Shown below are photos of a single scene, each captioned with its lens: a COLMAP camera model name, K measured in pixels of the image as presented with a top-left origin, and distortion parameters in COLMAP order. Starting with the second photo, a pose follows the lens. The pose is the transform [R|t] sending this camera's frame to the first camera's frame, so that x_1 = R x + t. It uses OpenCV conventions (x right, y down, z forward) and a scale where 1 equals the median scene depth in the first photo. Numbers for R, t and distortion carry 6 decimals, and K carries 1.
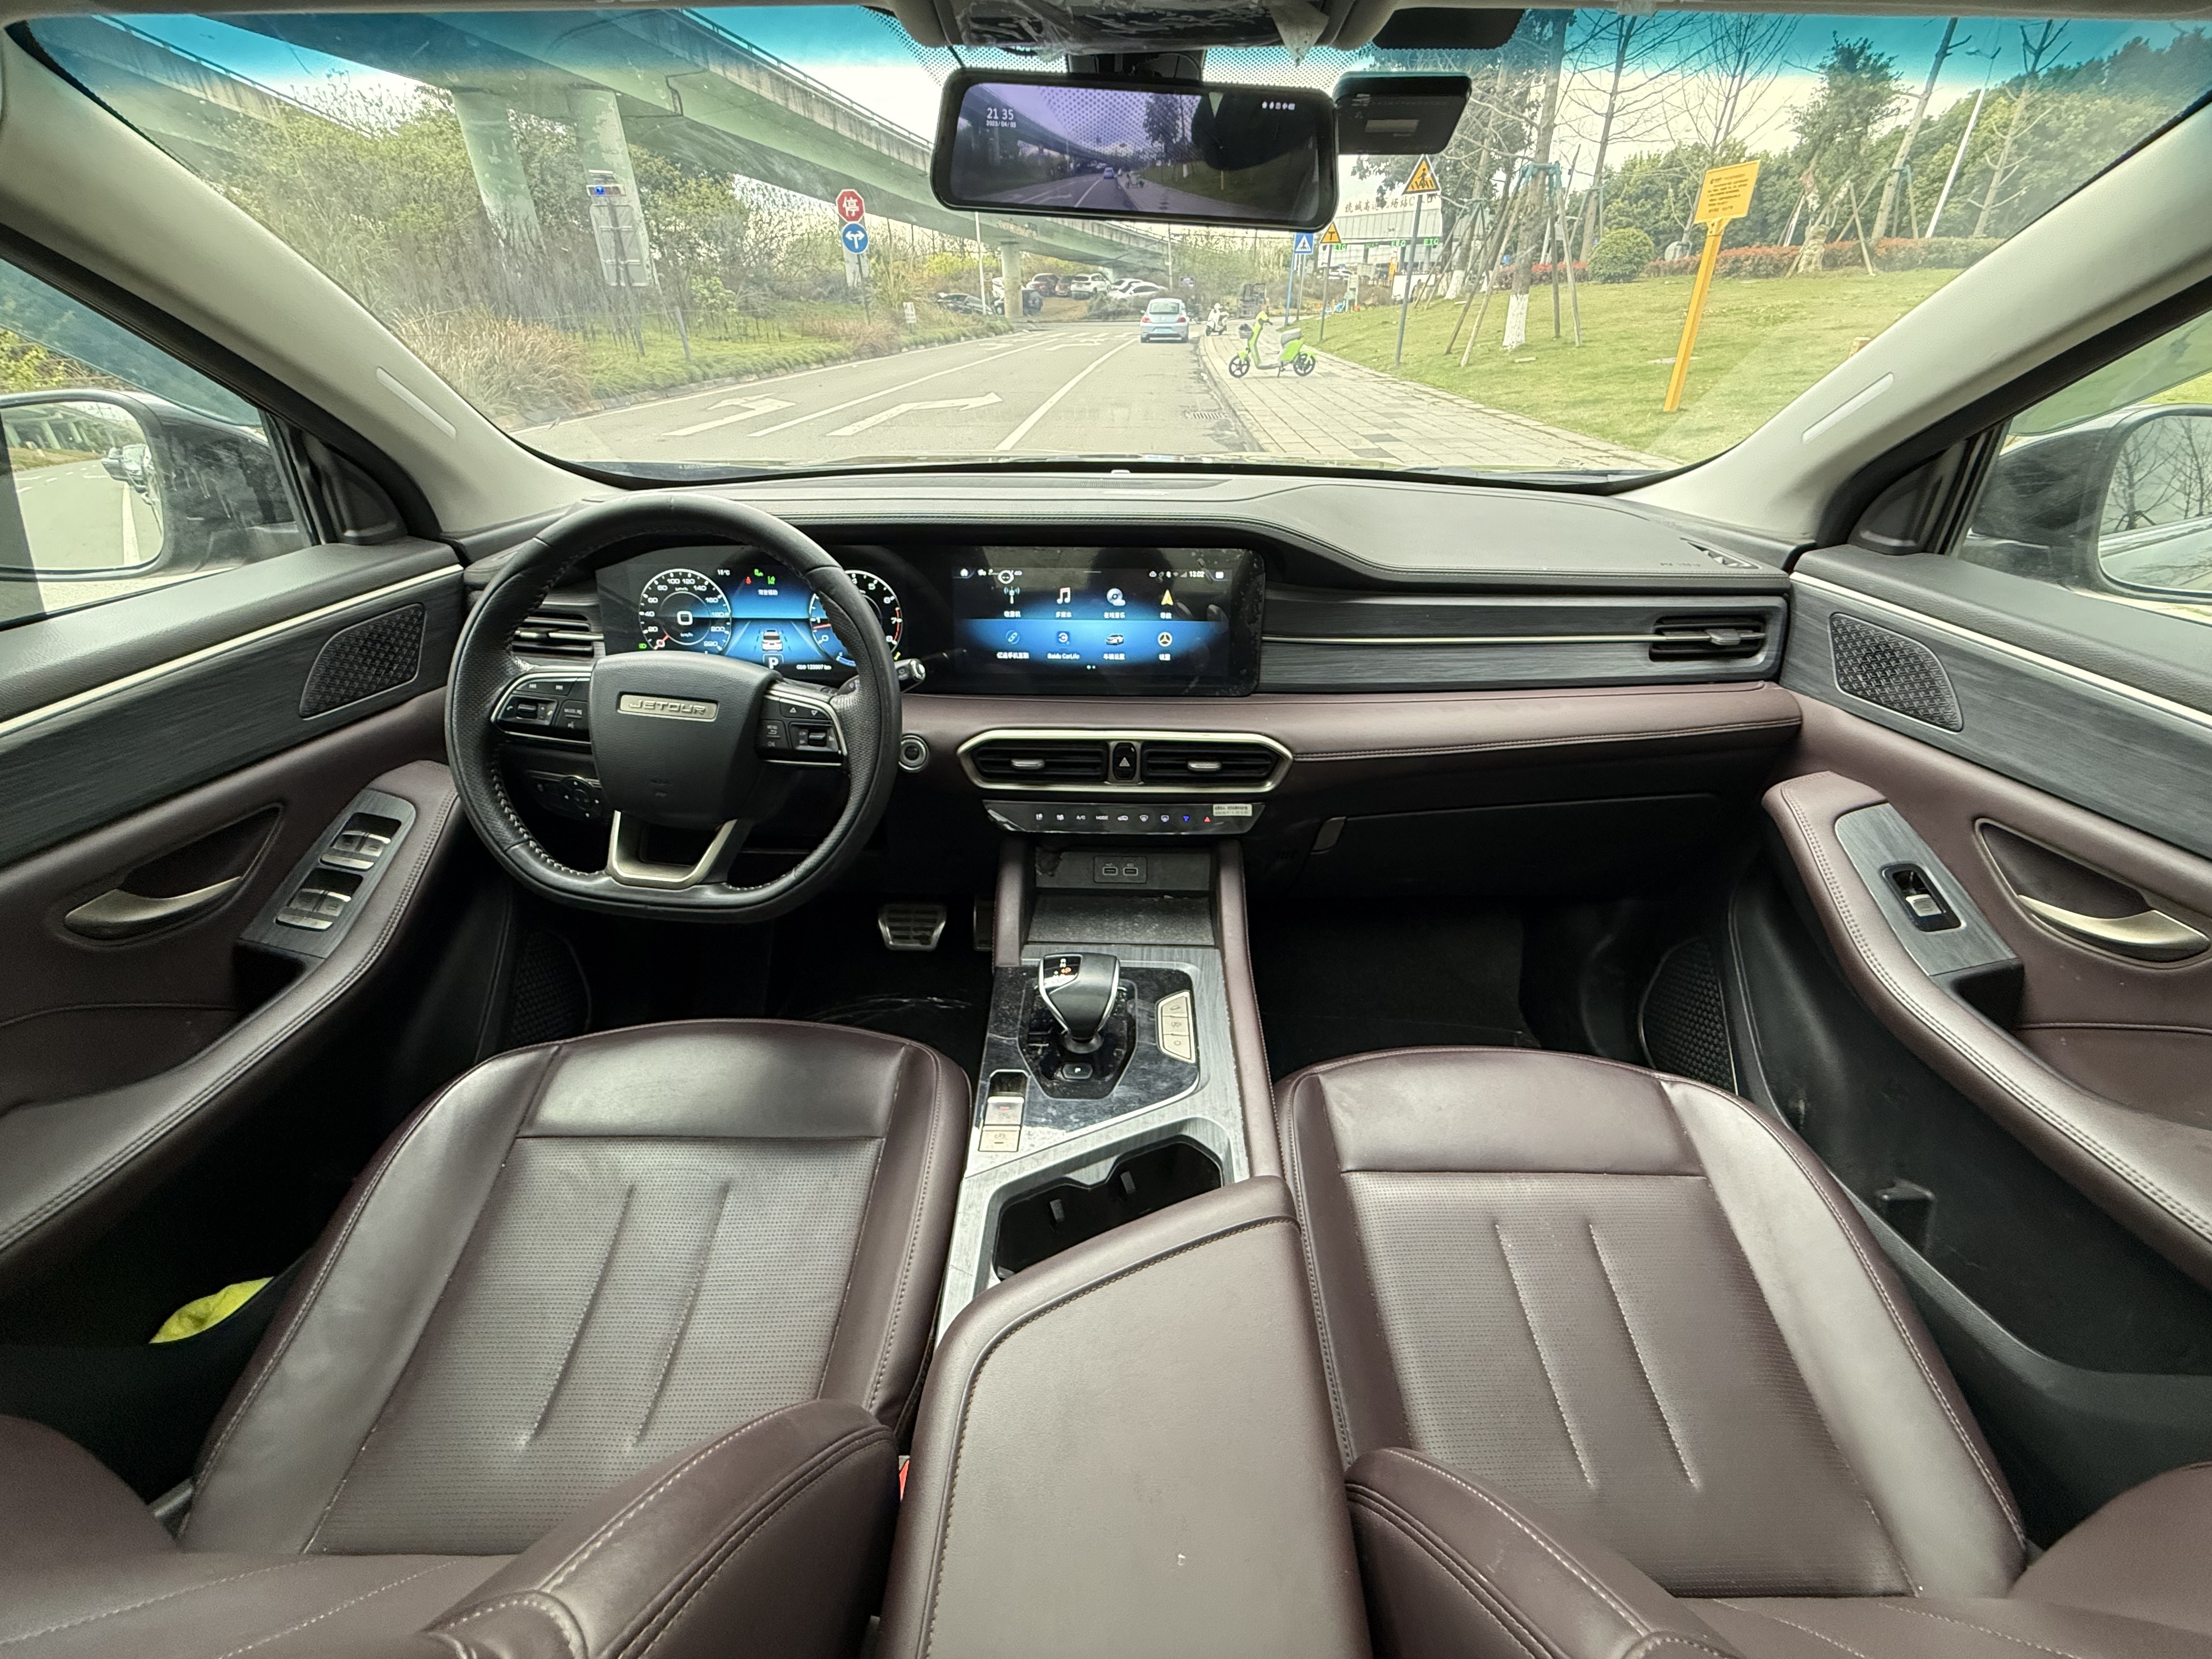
lens RADIAL K [[878.3, 0, 1089.0], [0, 878.3, 833.8], [0, 0, 1]] dist [-0.003334, -0.000407]
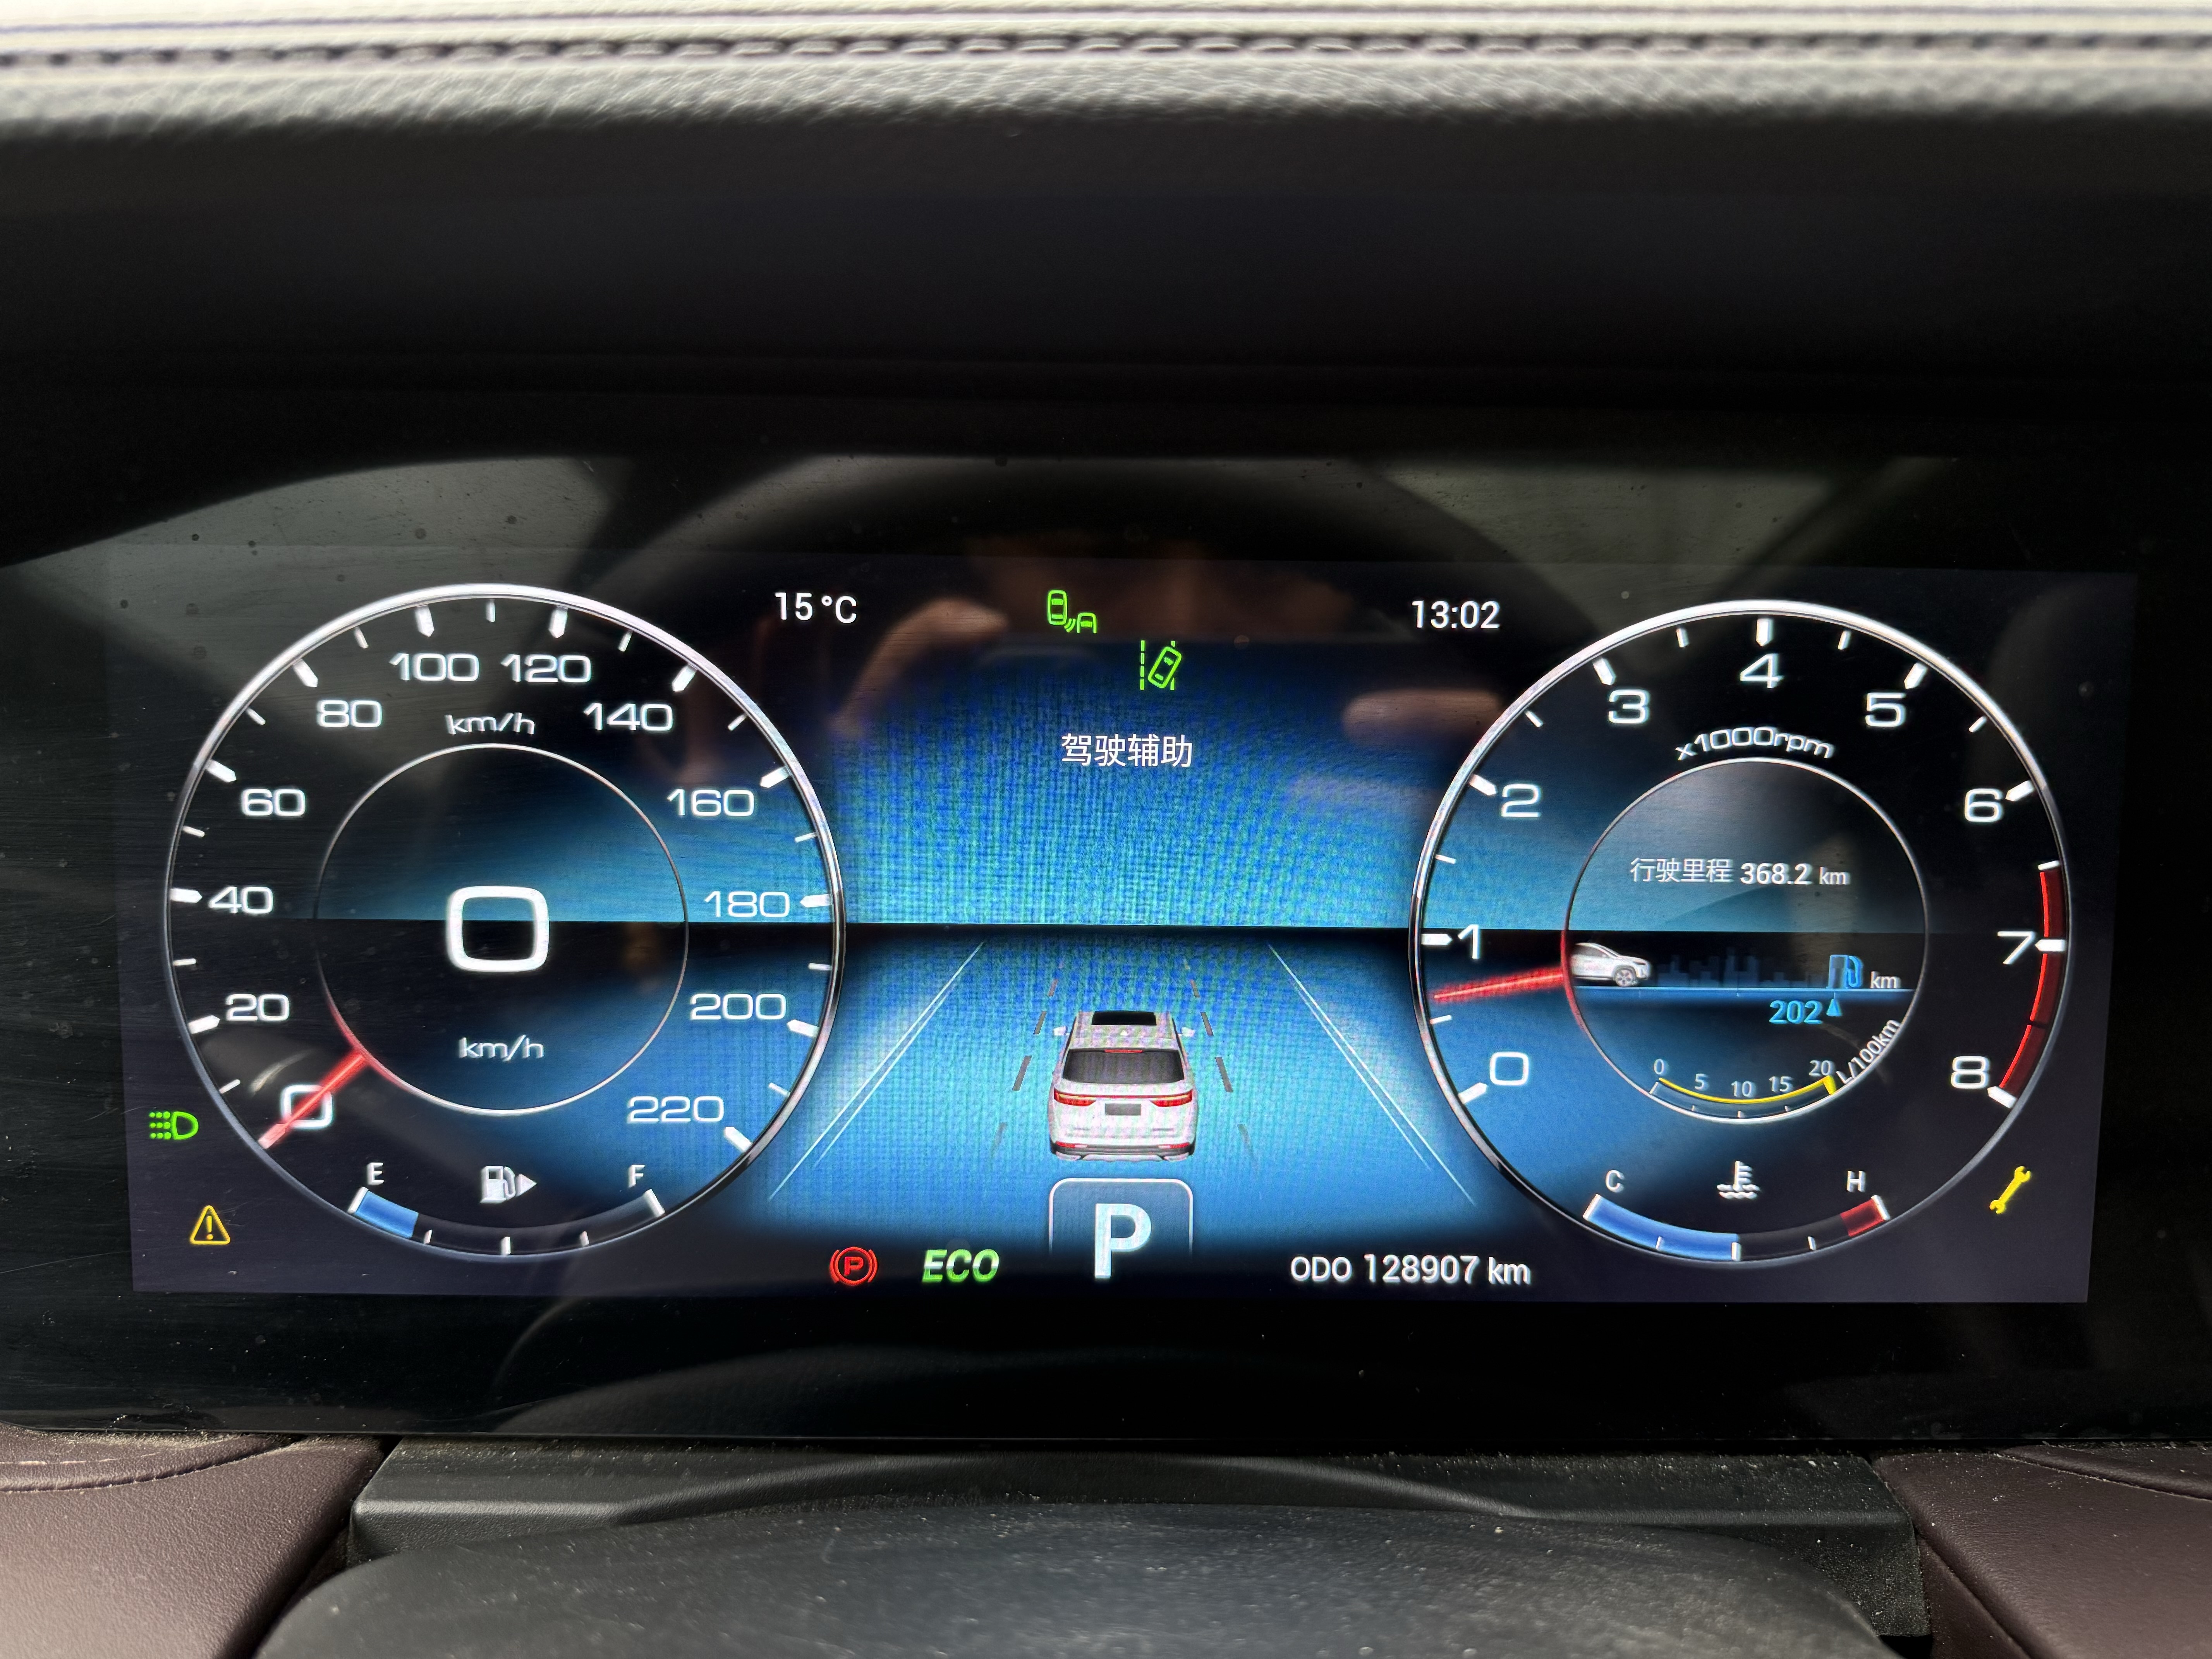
lens RADIAL K [[1578.0, 0, 1105.4], [0, 1578.0, 829.9], [0, 0, 1]] dist [-0.008736, -0.000829]
pose [[0.999254, -0.000285, 0.038615, -0.377823], [0.006925, 0.985082, -0.171947, -0.219232], [-0.037990, 0.172087, 0.984349, 0.756336]]
